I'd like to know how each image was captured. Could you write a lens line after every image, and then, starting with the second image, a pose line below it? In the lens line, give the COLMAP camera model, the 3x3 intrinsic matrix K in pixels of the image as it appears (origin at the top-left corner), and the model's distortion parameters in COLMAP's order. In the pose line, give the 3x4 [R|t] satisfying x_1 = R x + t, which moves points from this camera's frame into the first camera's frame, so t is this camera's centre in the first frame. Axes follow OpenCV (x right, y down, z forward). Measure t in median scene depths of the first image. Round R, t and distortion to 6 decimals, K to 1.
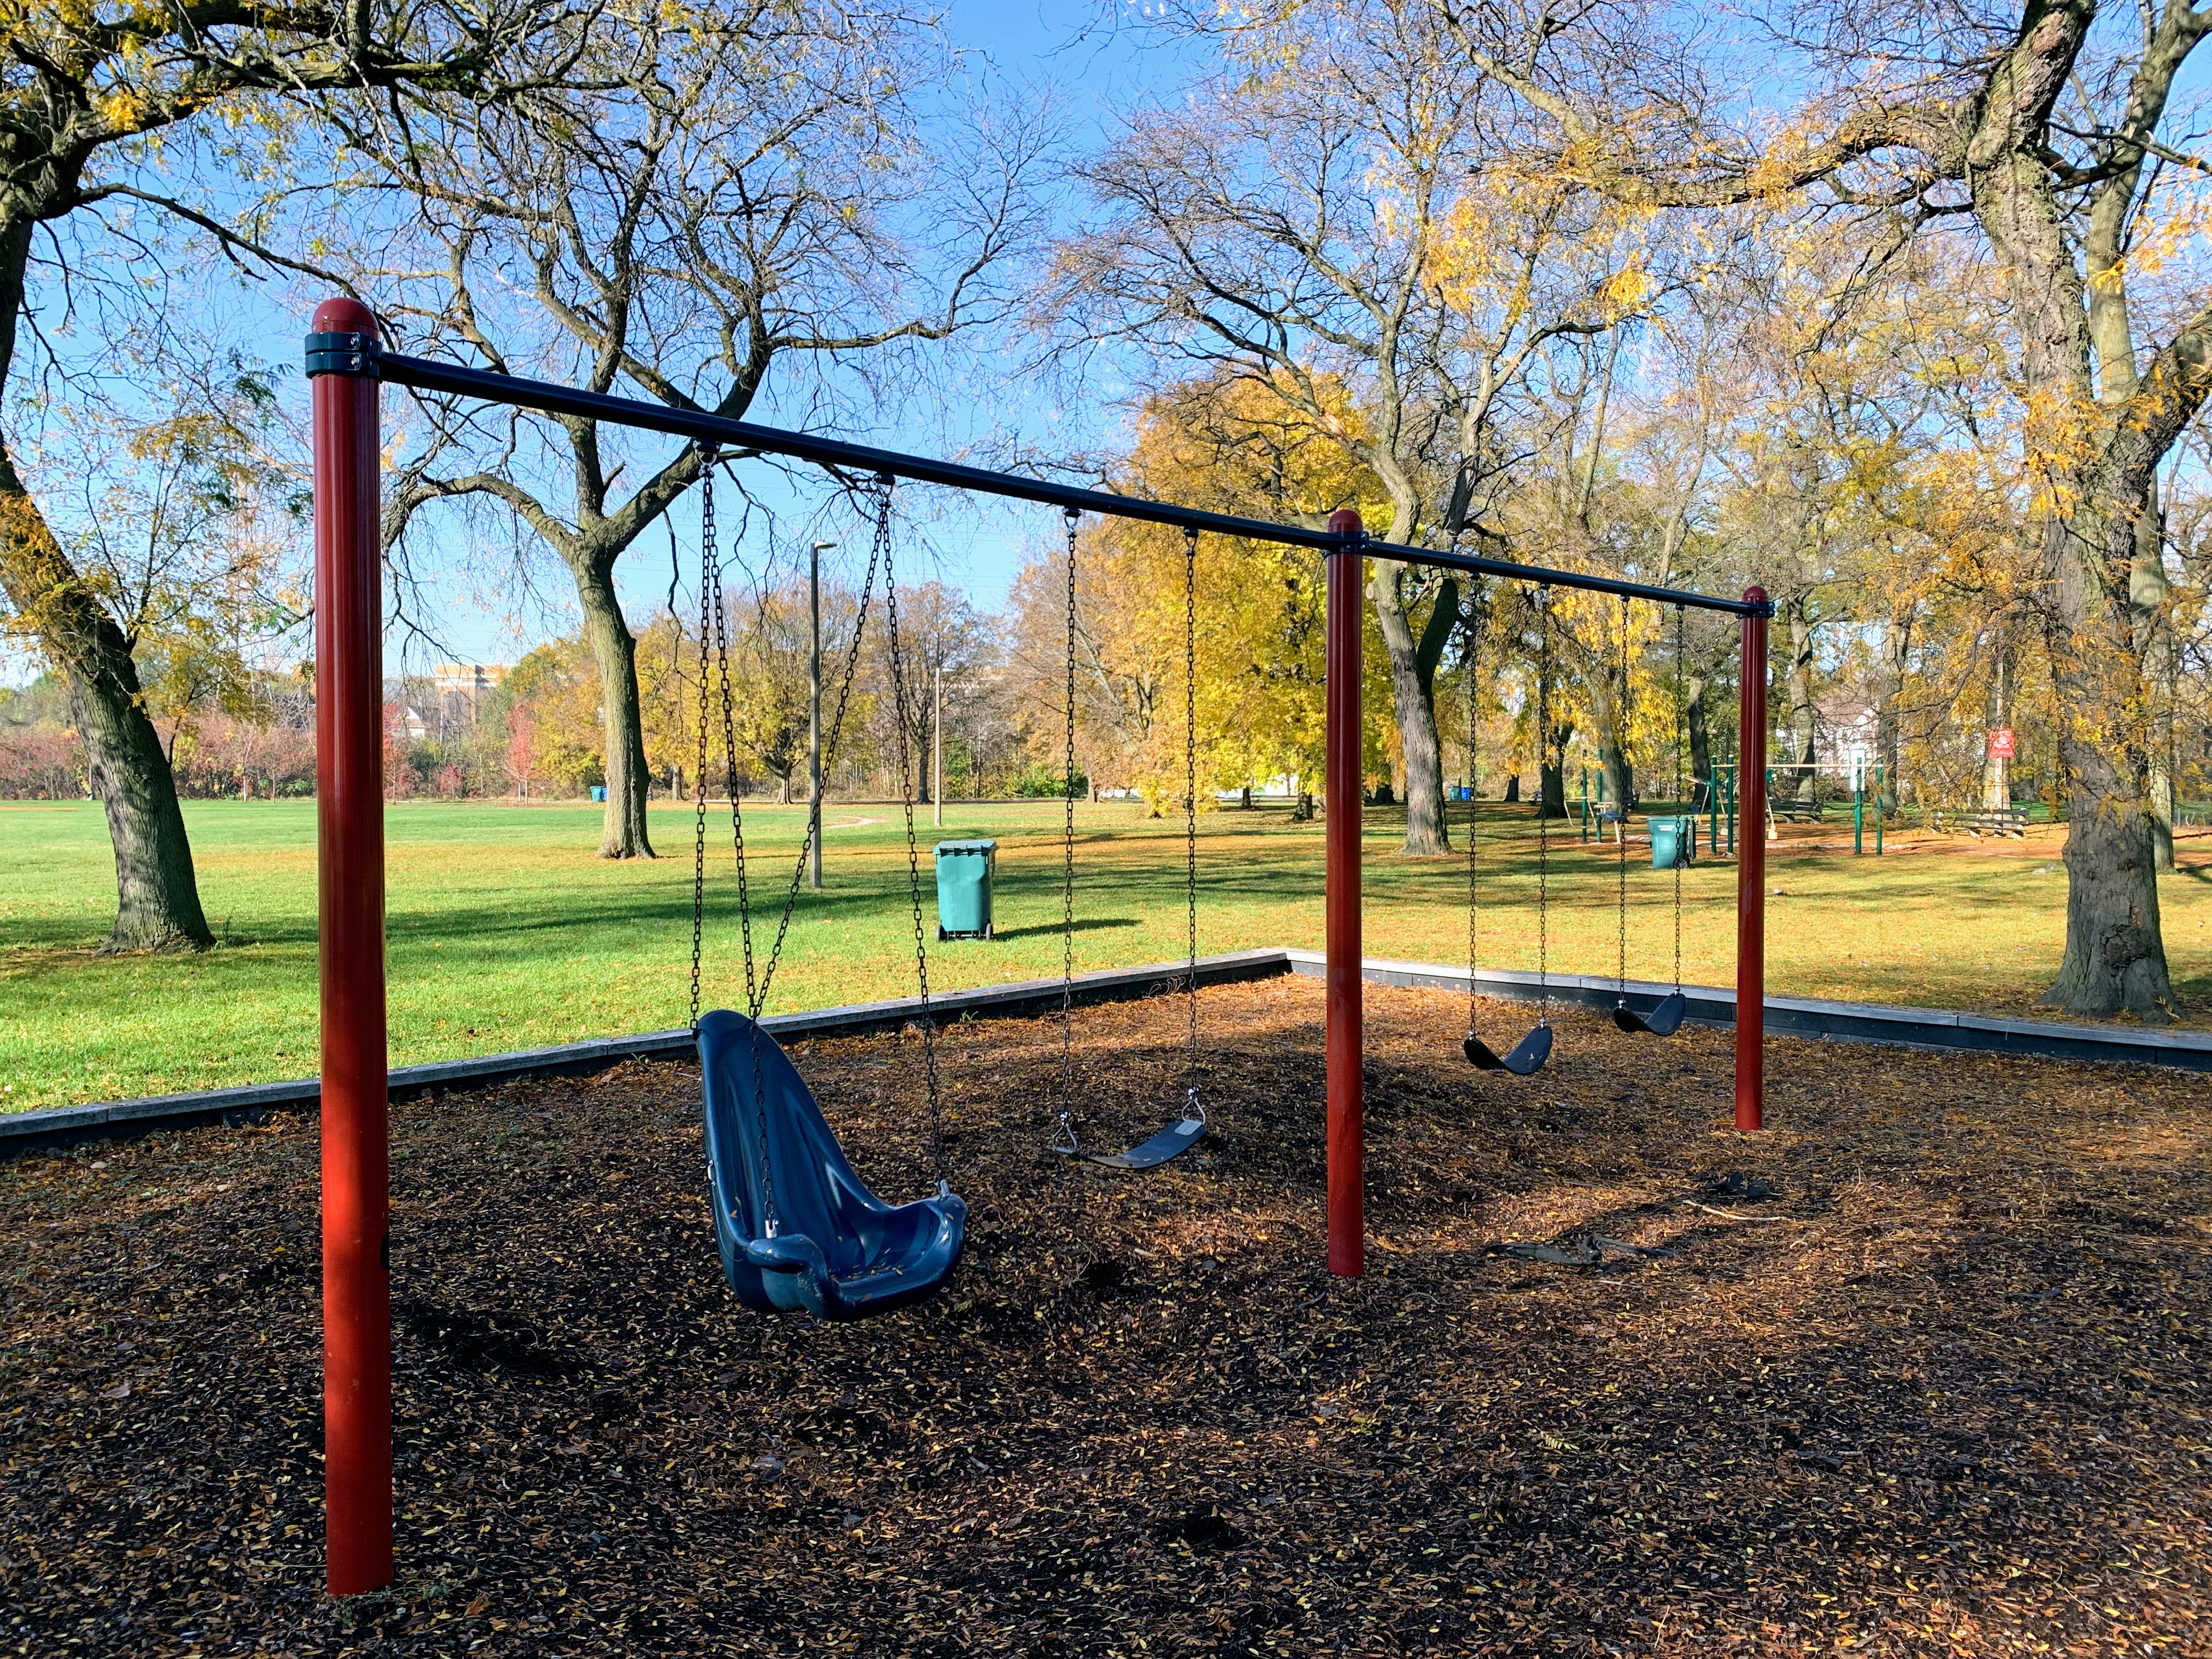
lens RADIAL K [[1650.5, 0, 1097.8], [0, 1650.5, 880.2], [0, 0, 1]] dist [0.008025, -0.003632]
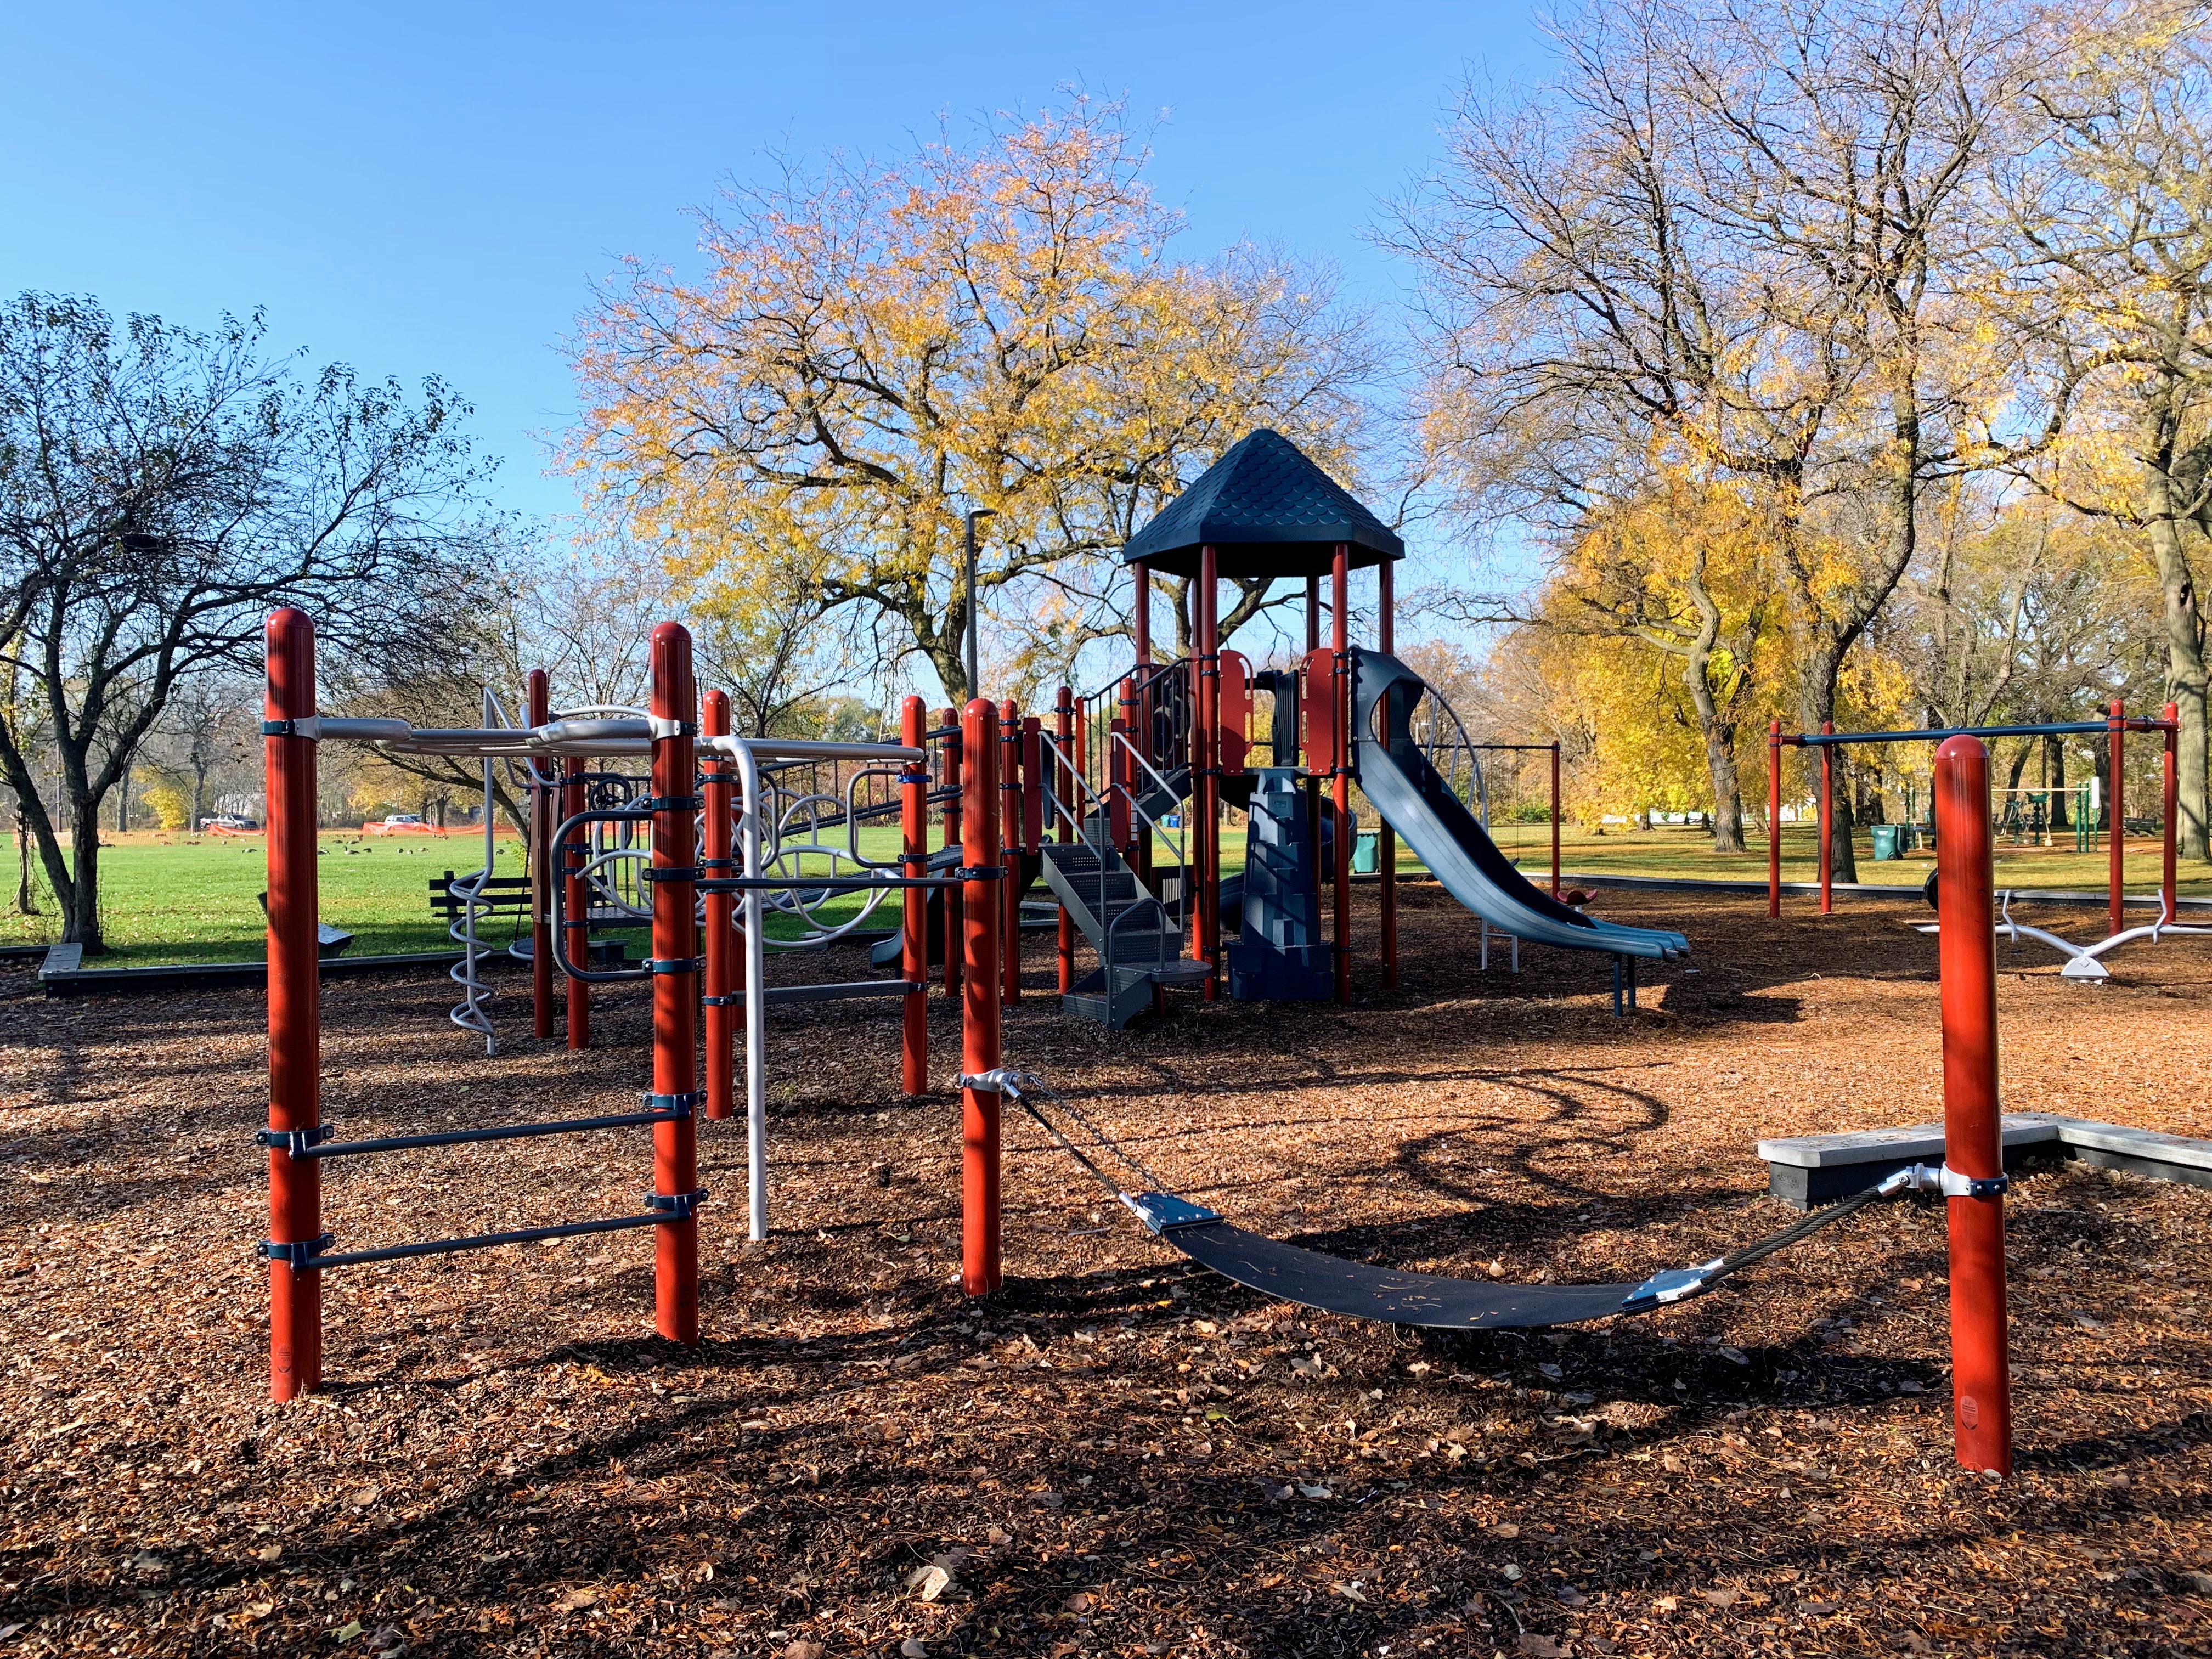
lens RADIAL K [[1635.6, 0, 1143.1], [0, 1635.6, 811.7], [0, 0, 1]] dist [0.090076, -0.159380]
pose [[0.955978, -0.009026, -0.293300, 0.131472], [-0.008479, 0.998260, -0.058359, 0.038558], [0.293317, 0.058277, 0.954237, -0.561736]]
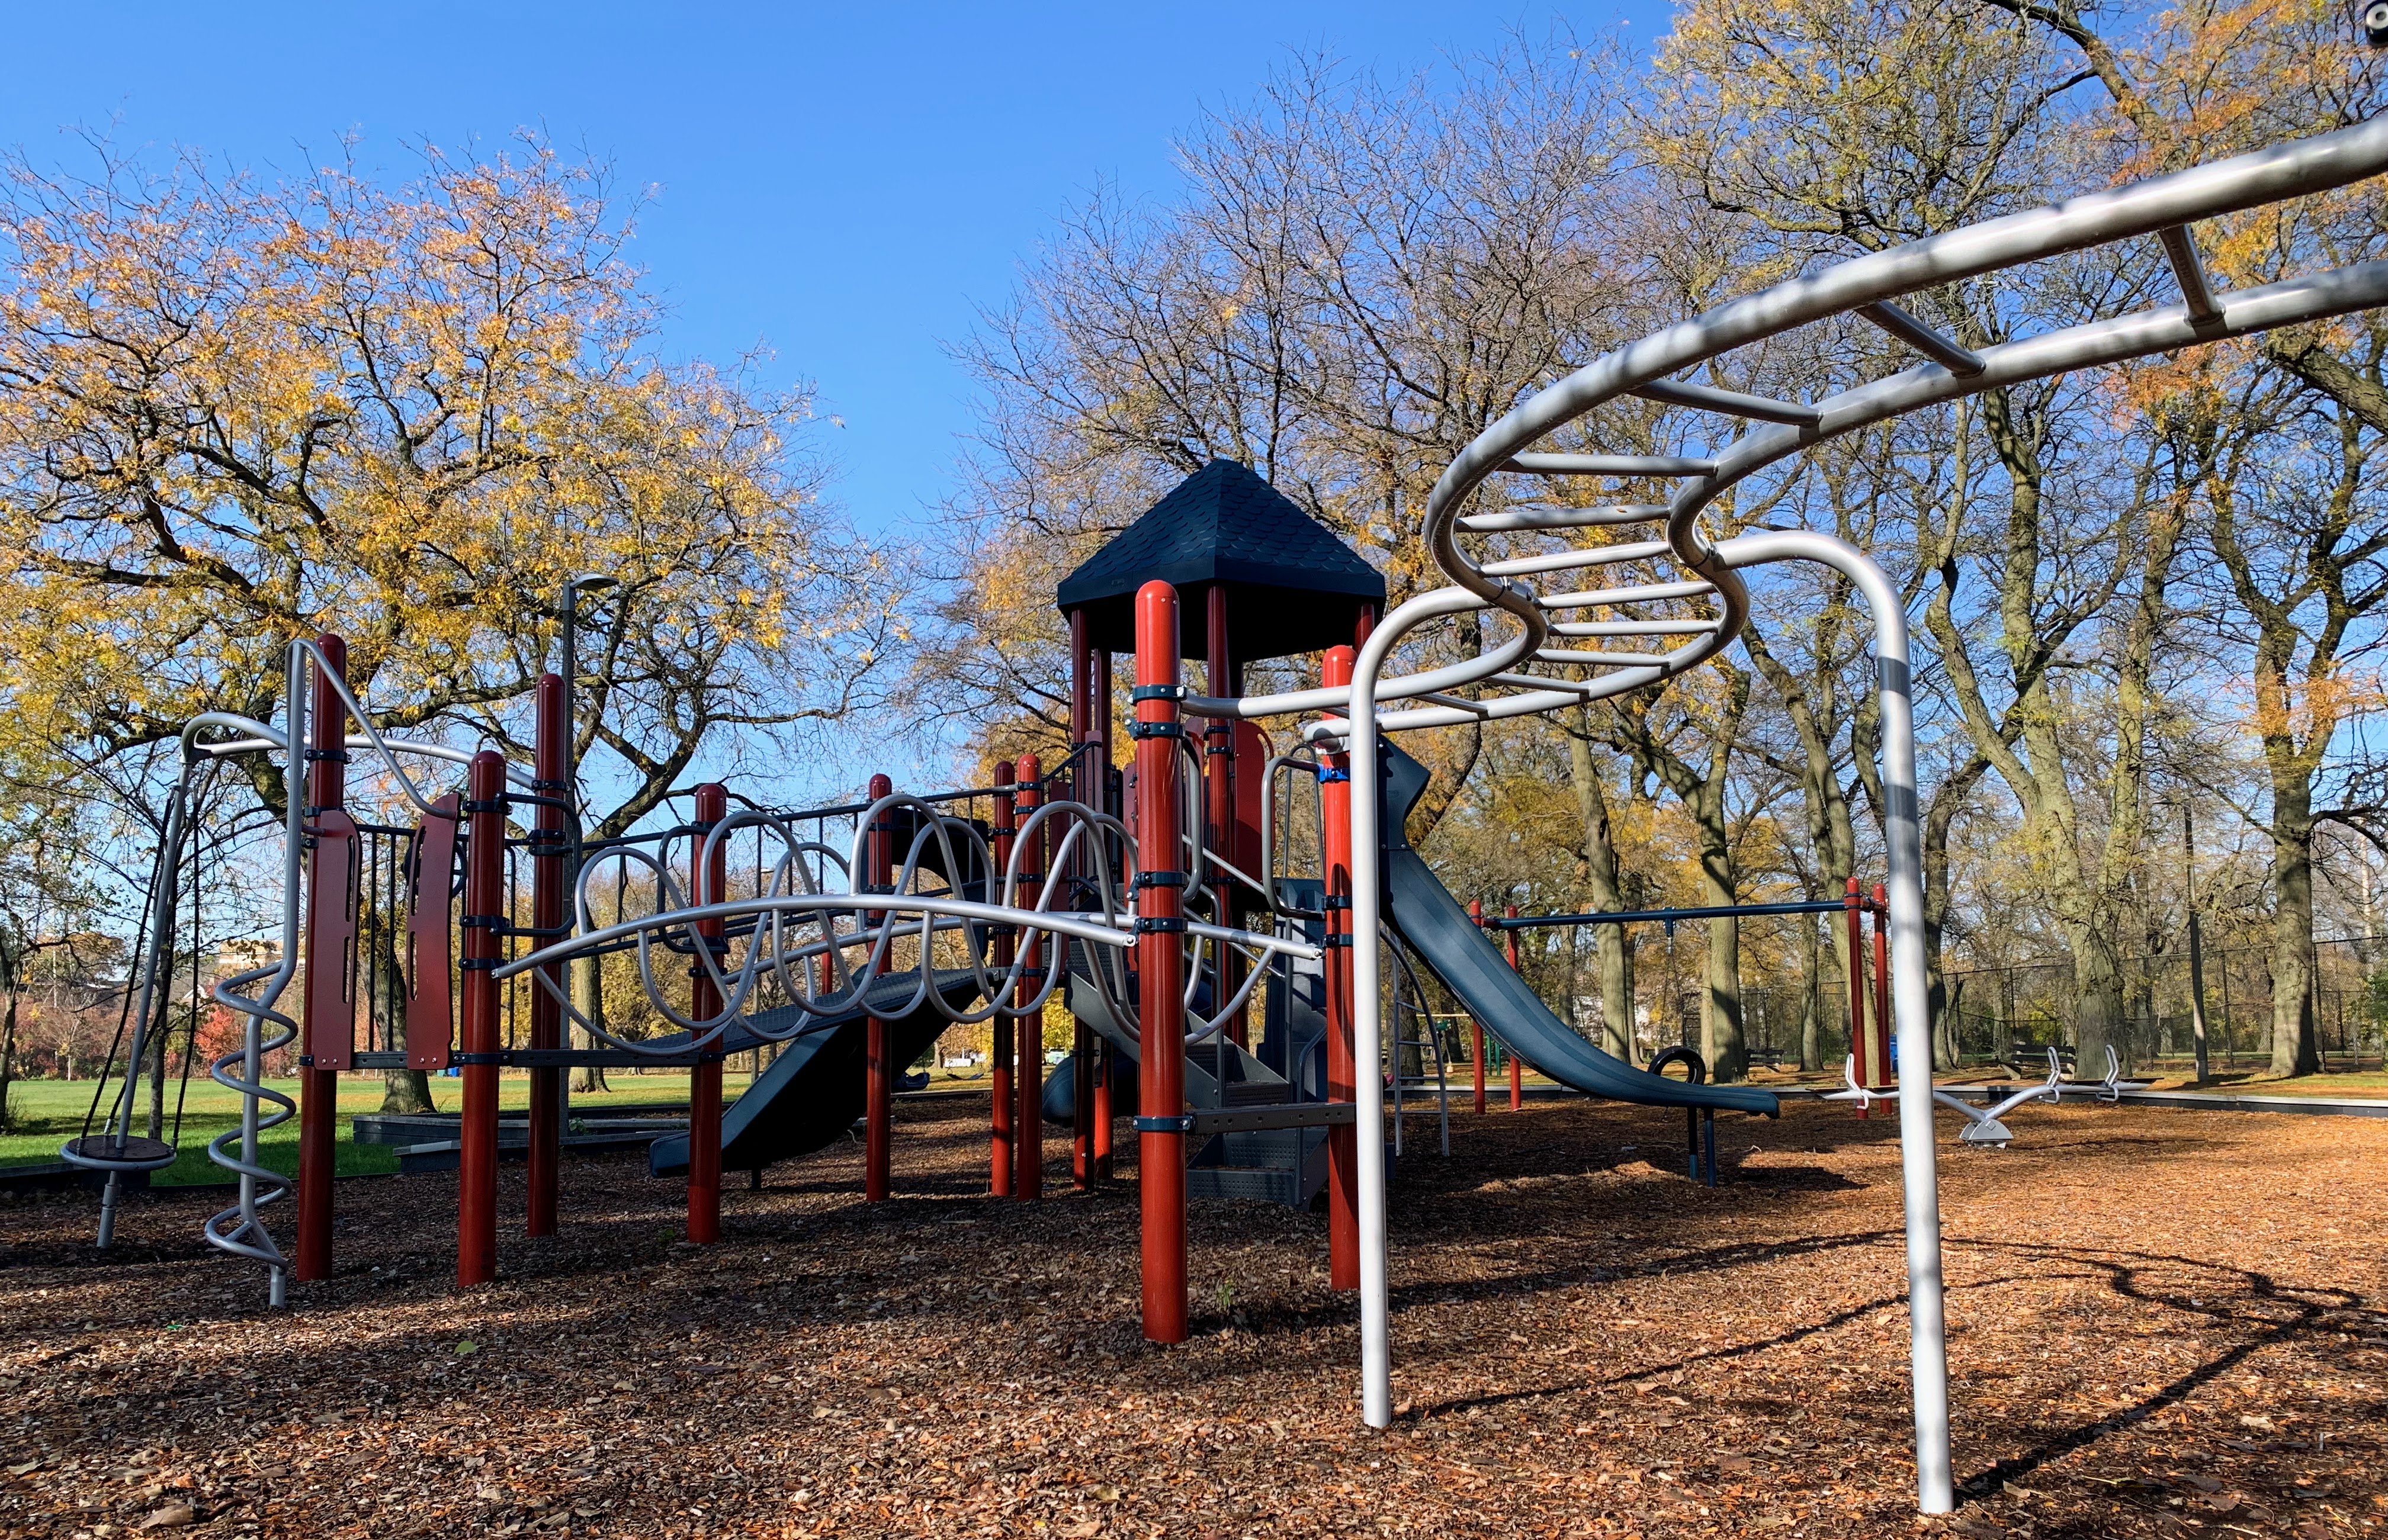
lens RADIAL K [[1777.6, 0, 1198.7], [0, 1777.6, 894.7], [0, 0, 1]] dist [0.007067, -0.005350]
pose [[0.989235, 0.000218, 0.146332, -0.009974], [0.021911, 0.988505, -0.149591, 0.054464], [-0.144683, 0.151187, 0.977860, -0.496135]]
